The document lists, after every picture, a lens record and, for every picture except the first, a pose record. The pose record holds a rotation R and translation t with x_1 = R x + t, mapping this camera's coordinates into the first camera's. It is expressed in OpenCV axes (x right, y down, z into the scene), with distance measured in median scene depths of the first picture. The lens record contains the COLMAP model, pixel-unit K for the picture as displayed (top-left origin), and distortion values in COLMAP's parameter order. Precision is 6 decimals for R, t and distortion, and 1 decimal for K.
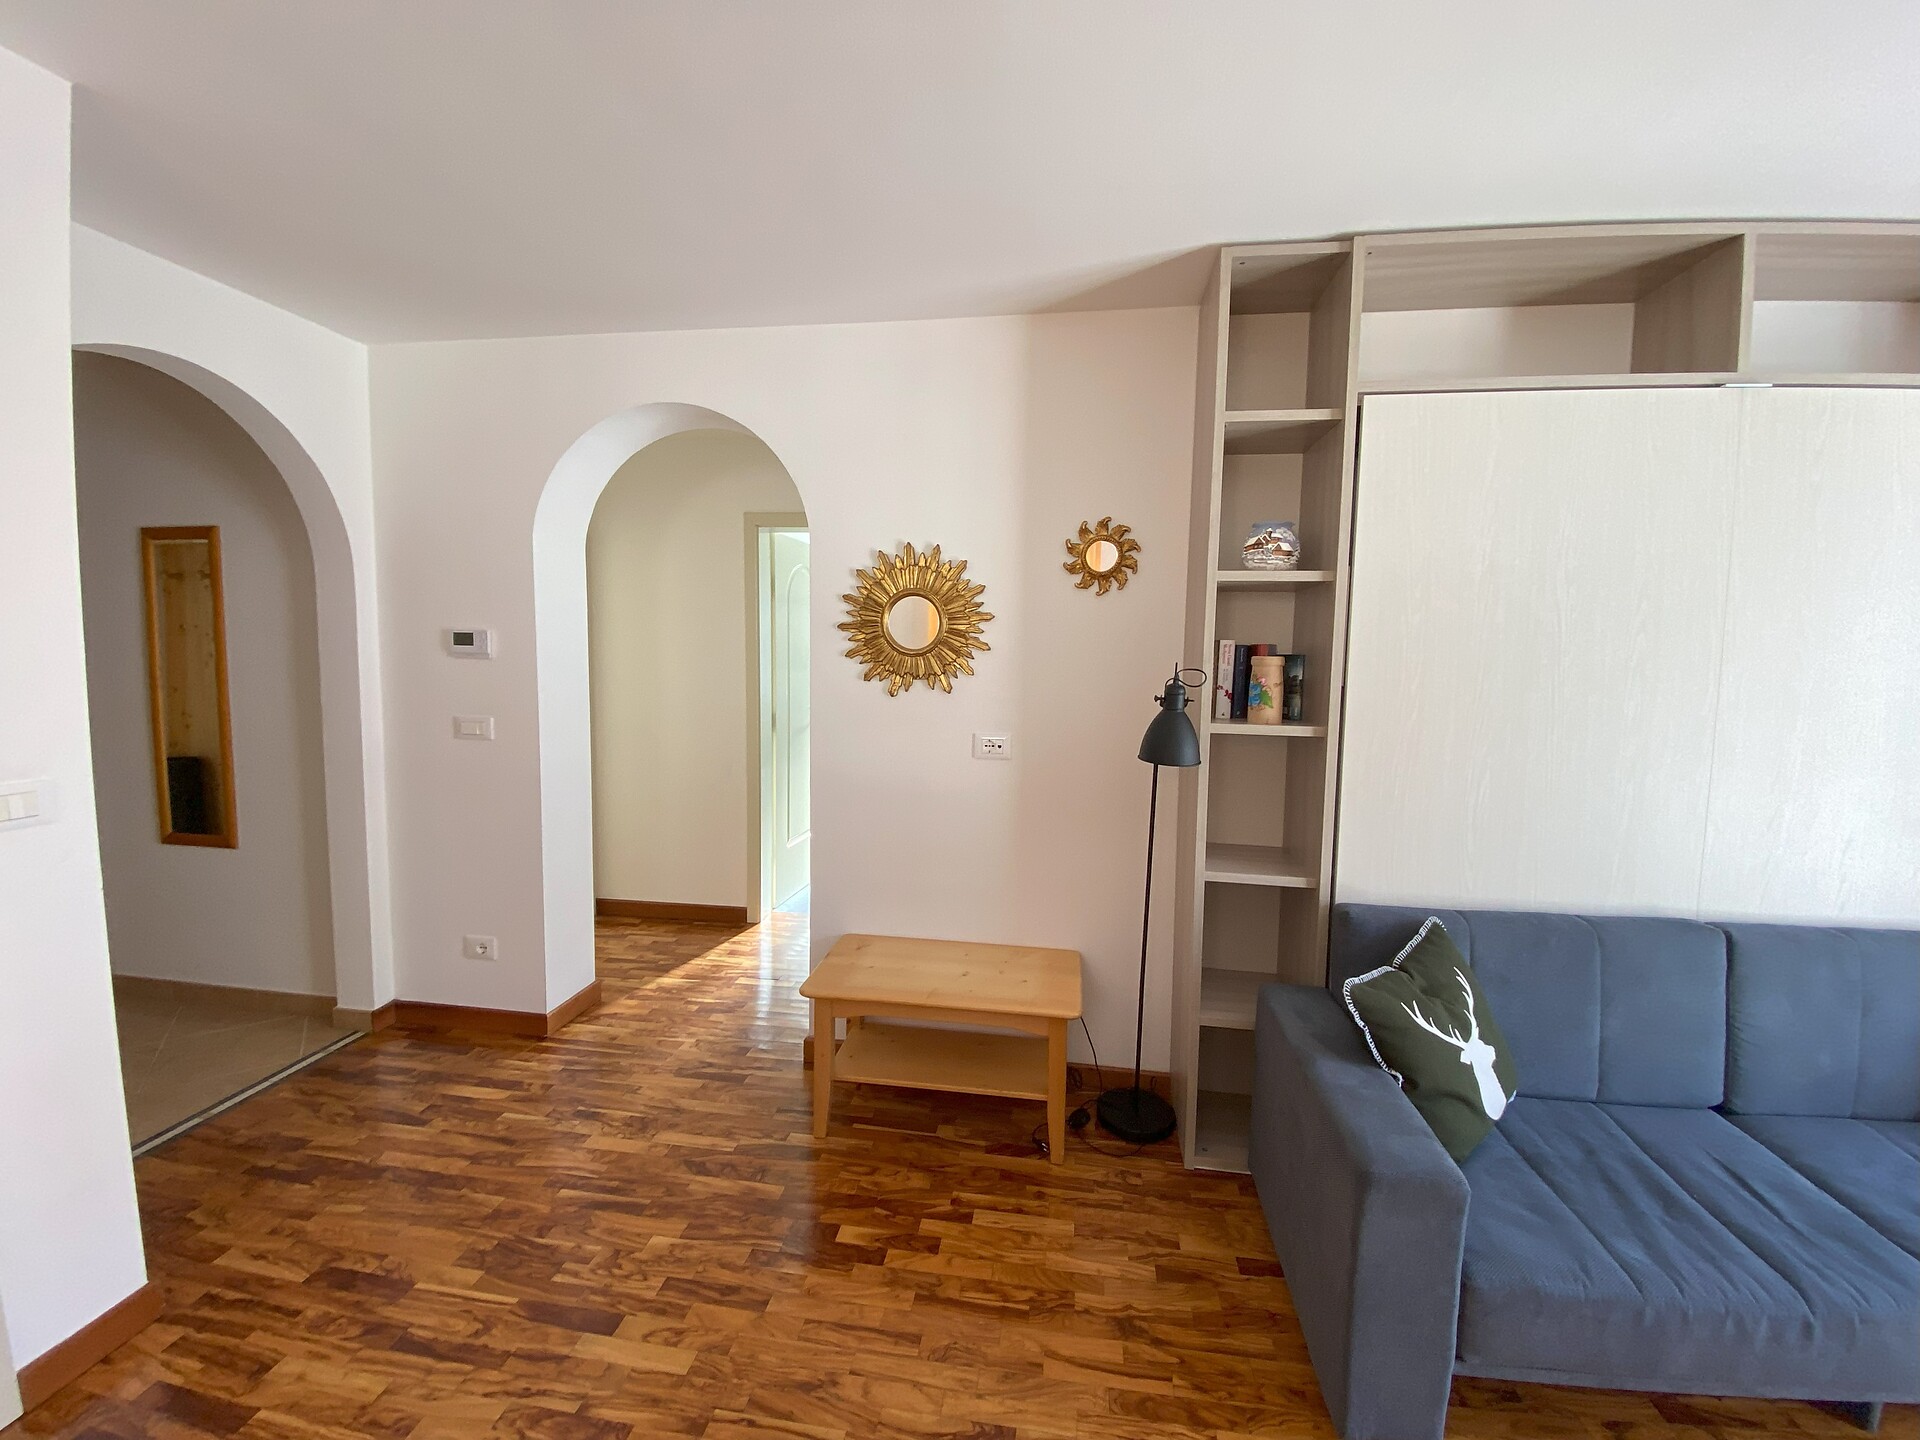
lens RADIAL K [[783.7, 0, 954.1], [0, 783.7, 717.7], [0, 0, 1]] dist [0.038787, -0.033943]
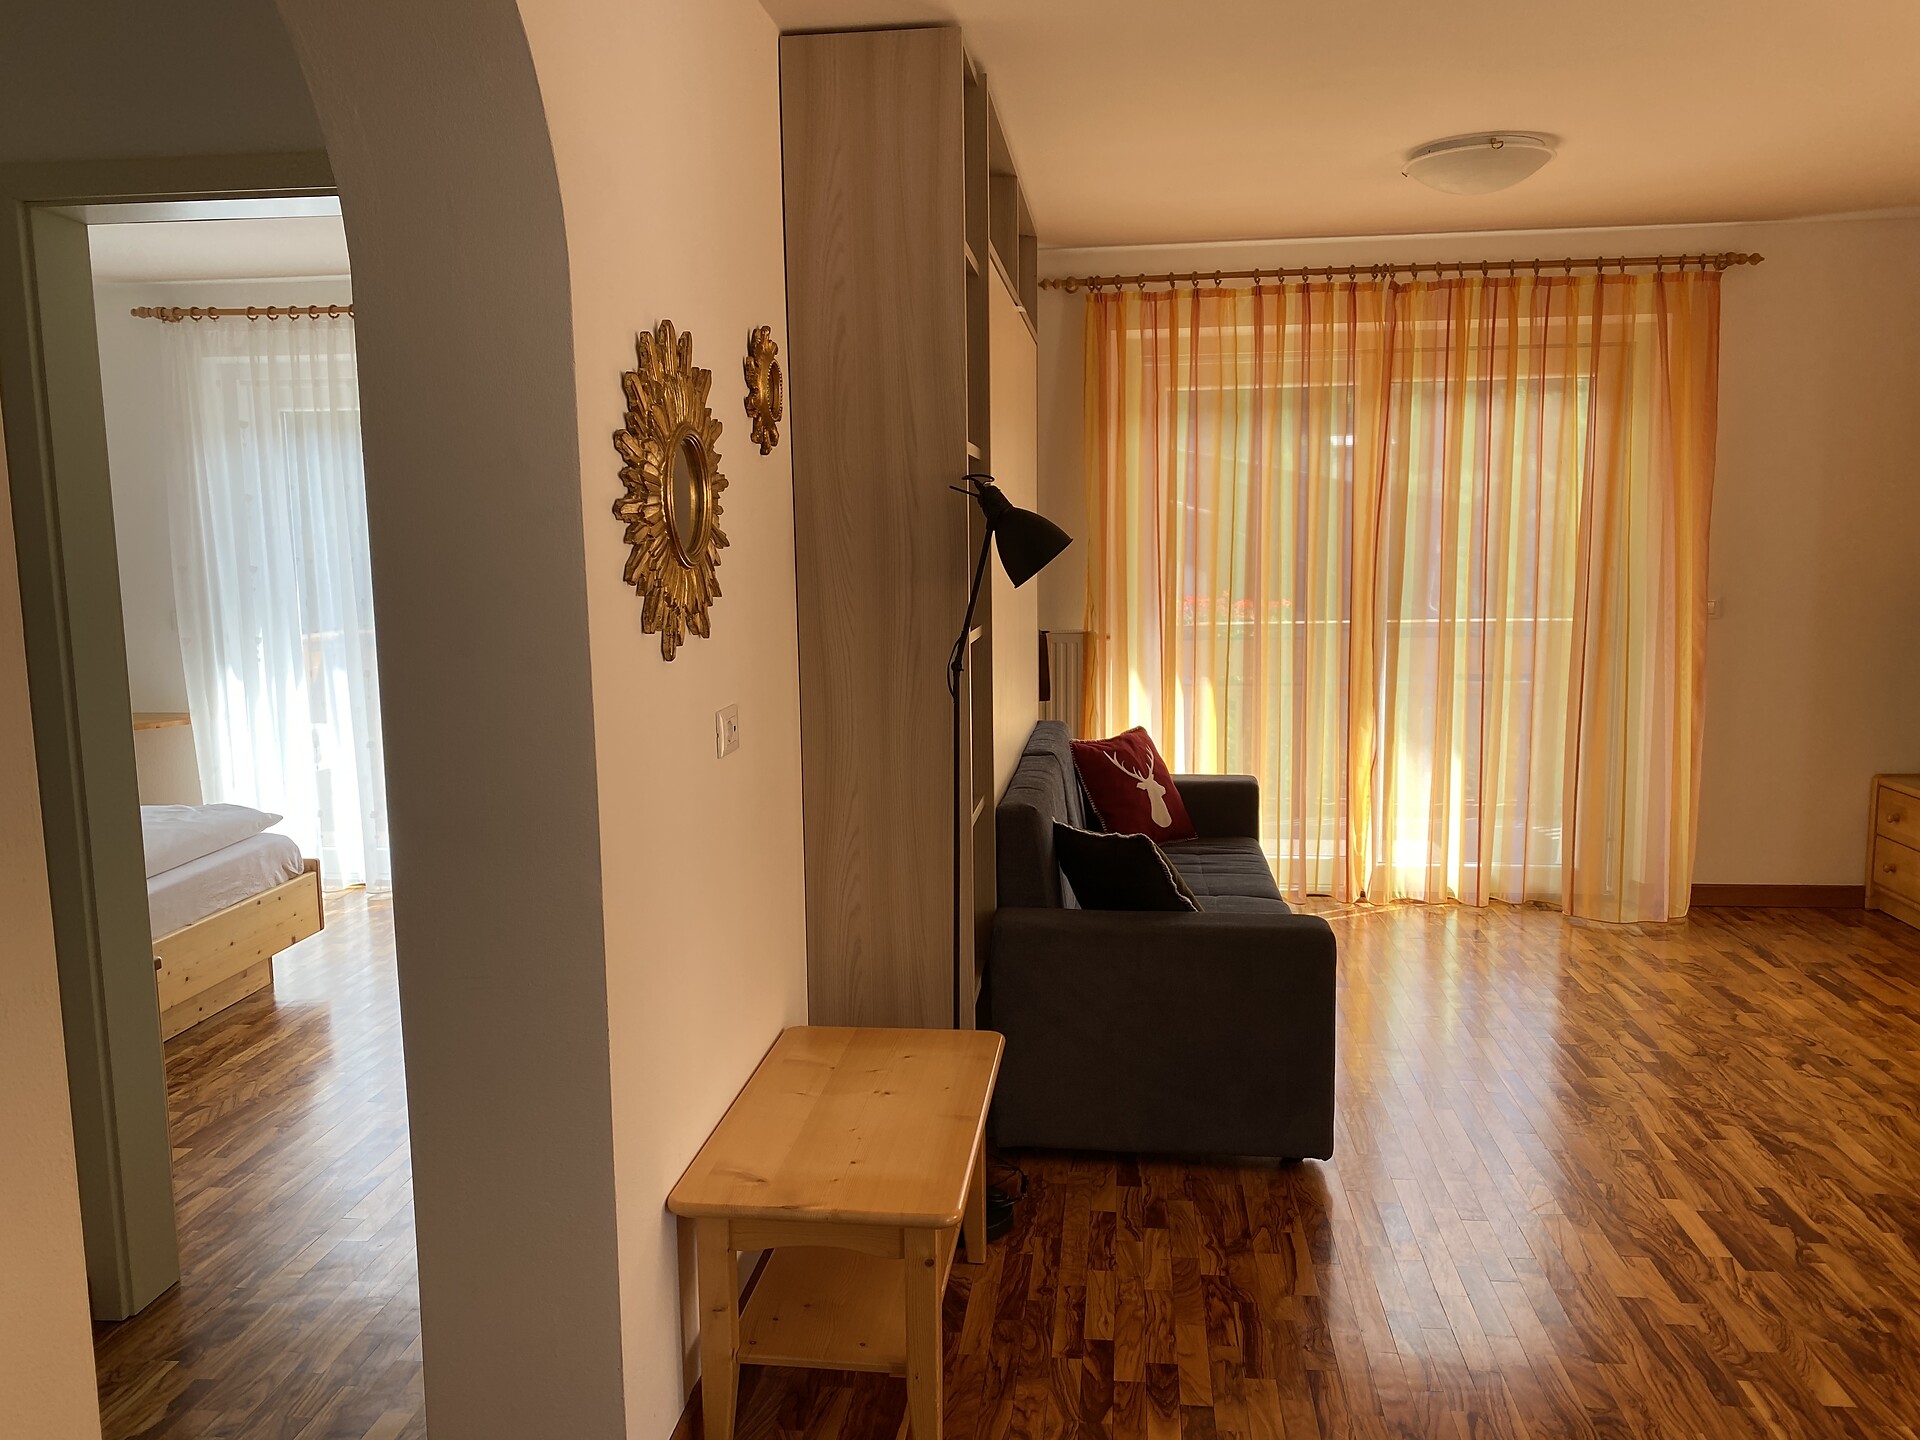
lens RADIAL K [[1468.5, 0, 954.1], [0, 1468.5, 738.4], [0, 0, 1]] dist [-0.005716, 0.004971]
pose [[-0.035052, -0.162445, 0.986095, -1.089769], [0.094130, 0.981778, 0.165080, -0.127524], [-0.994943, 0.098607, -0.019122, 1.002079]]
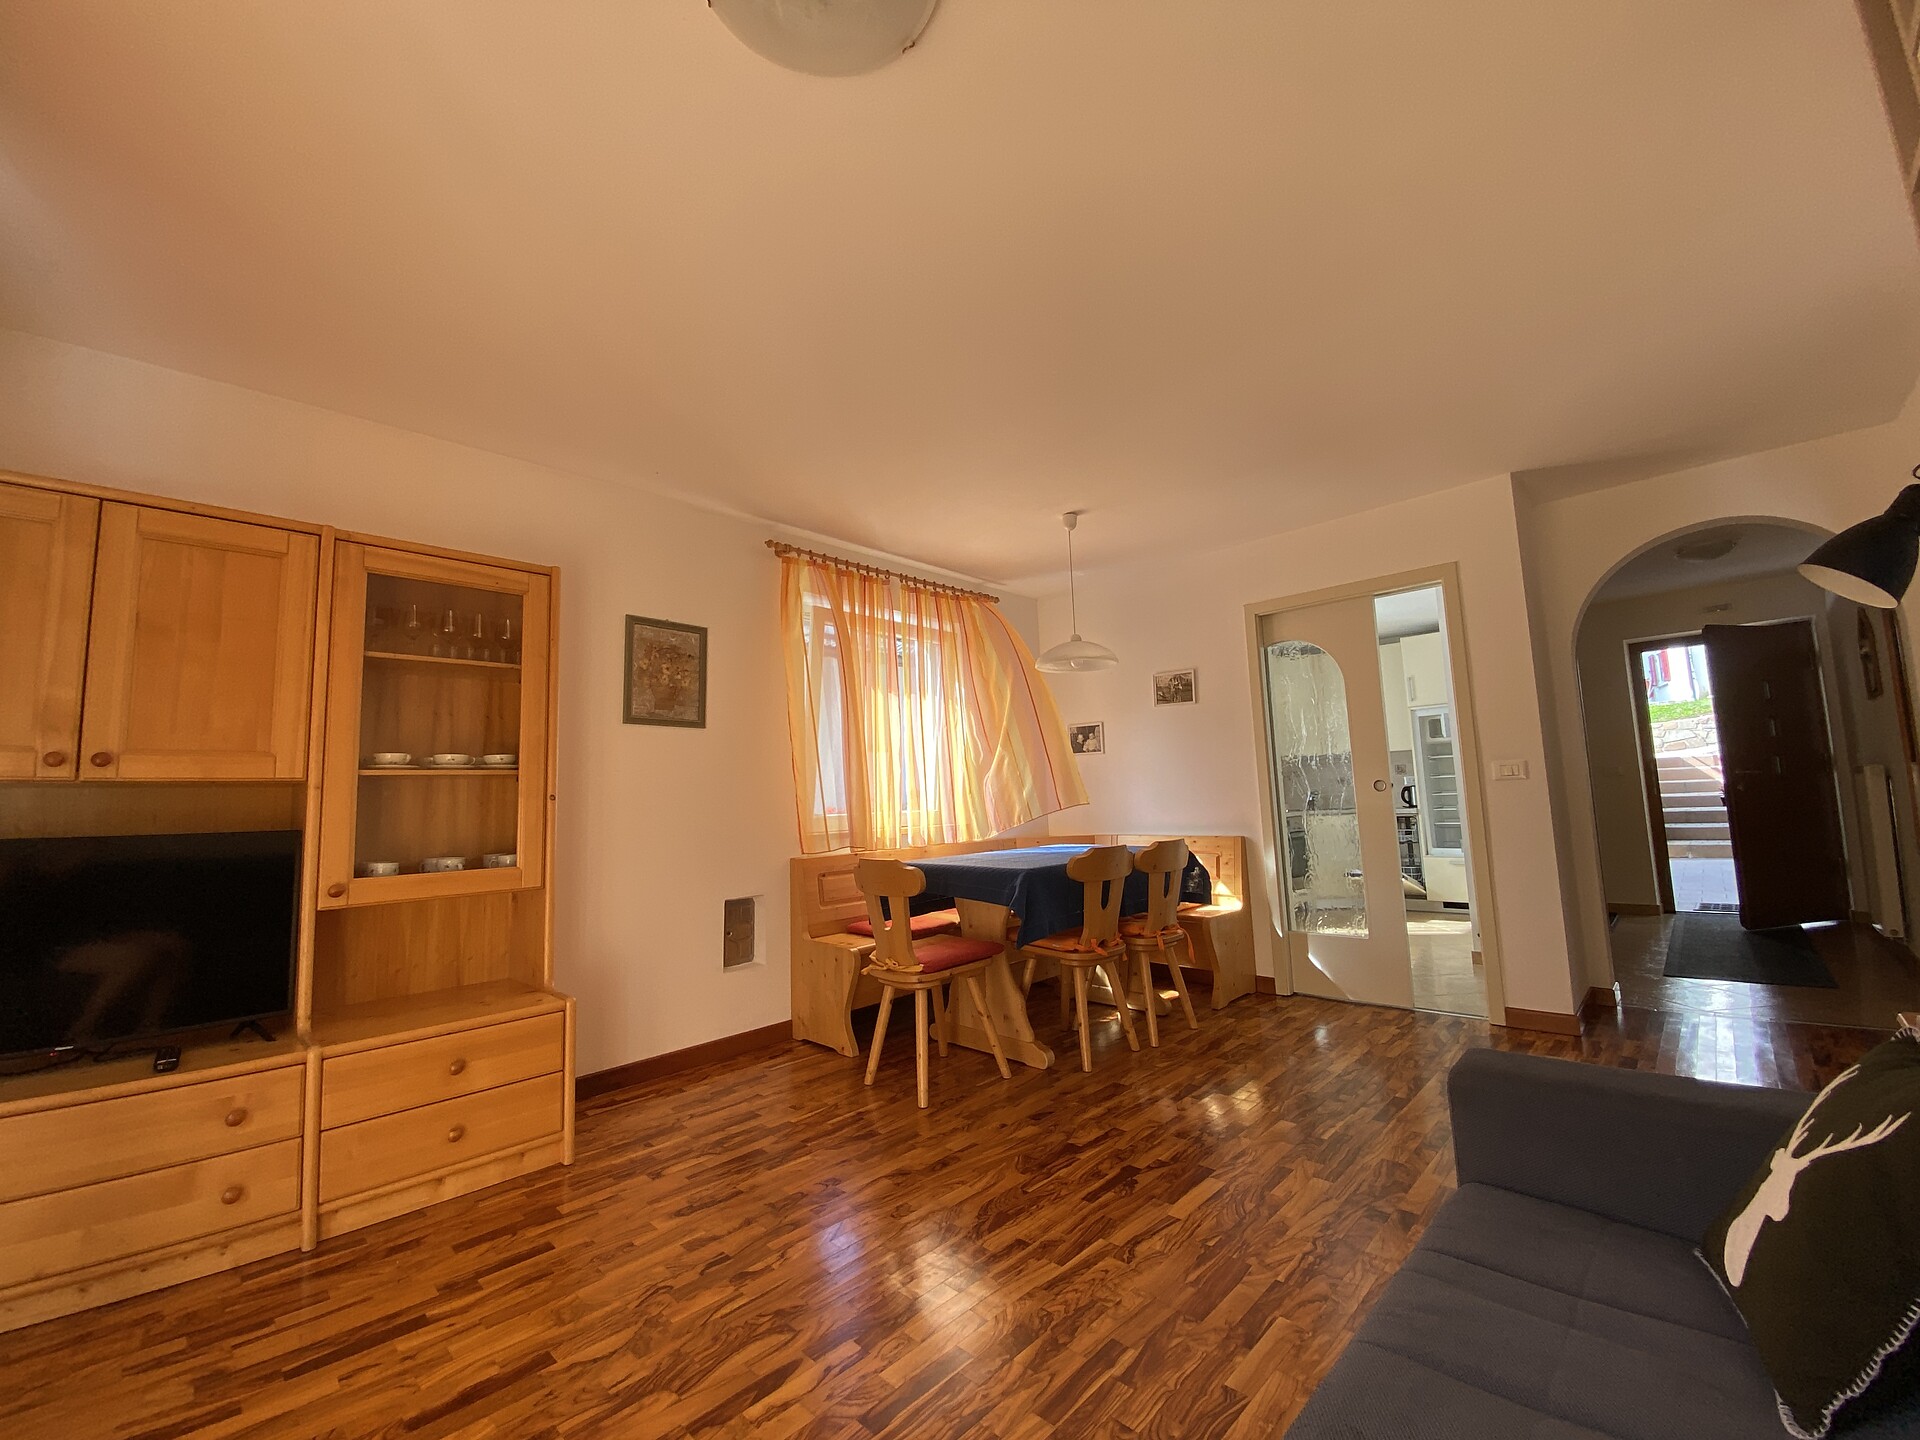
lens RADIAL K [[779.0, 0, 962.2], [0, 779.0, 722.7], [0, 0, 1]] dist [0.022456, -0.021762]
pose [[-0.573604, -0.088656, -0.814321, 1.162158], [-0.036341, 0.995901, -0.082826, 0.137847], [0.818326, -0.017916, -0.574475, 0.647485]]
